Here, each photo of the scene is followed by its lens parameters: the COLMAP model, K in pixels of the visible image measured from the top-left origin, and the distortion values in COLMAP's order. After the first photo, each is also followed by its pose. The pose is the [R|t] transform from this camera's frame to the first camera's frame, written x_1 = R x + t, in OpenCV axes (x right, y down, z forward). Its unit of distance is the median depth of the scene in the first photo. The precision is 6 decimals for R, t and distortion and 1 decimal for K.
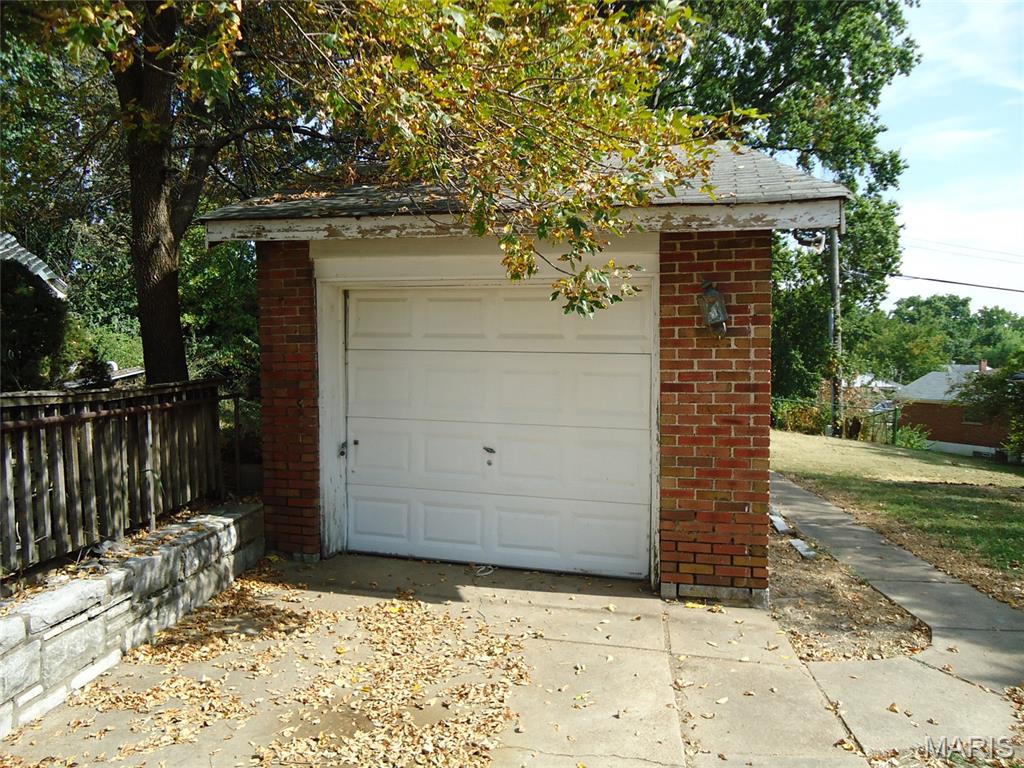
lens RADIAL K [[750.6, 0, 515.5], [0, 750.6, 378.1], [0, 0, 1]] dist [-0.010022, 0.007835]
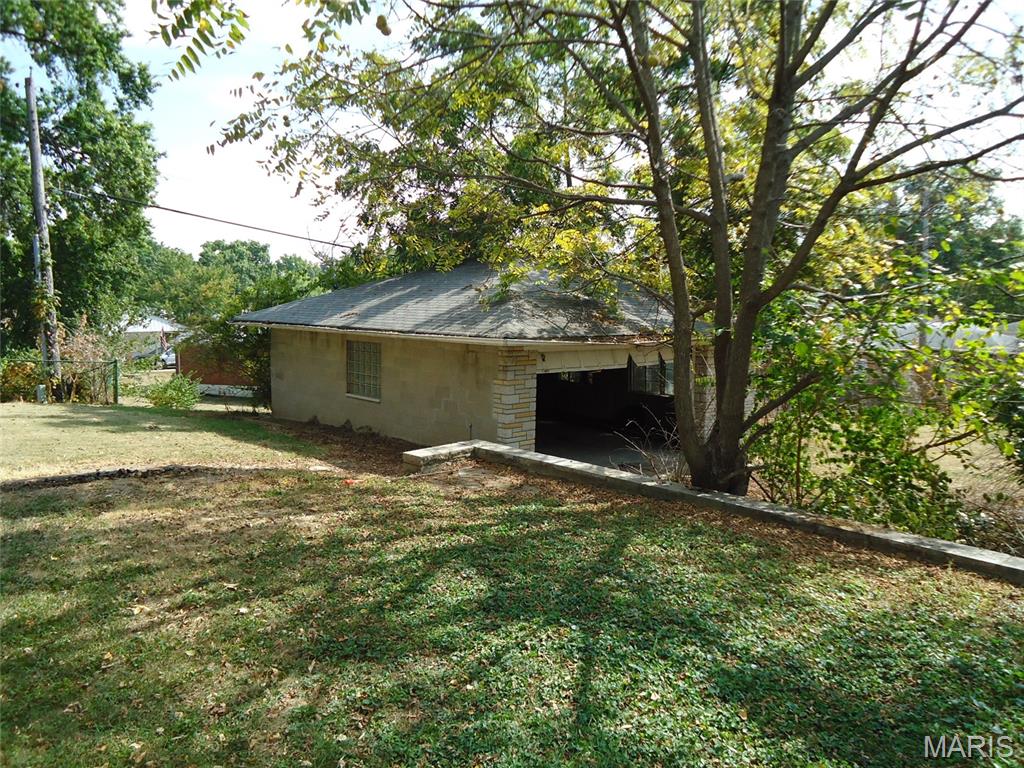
lens RADIAL K [[750.6, 0, 510.1], [0, 750.6, 384.4], [0, 0, 1]] dist [-0.010022, 0.007835]
pose [[0.667201, -0.088904, 0.739553, 0.108718], [0.027510, 0.995116, 0.094807, 0.000765], [-0.744370, -0.042910, 0.666388, 0.075783]]
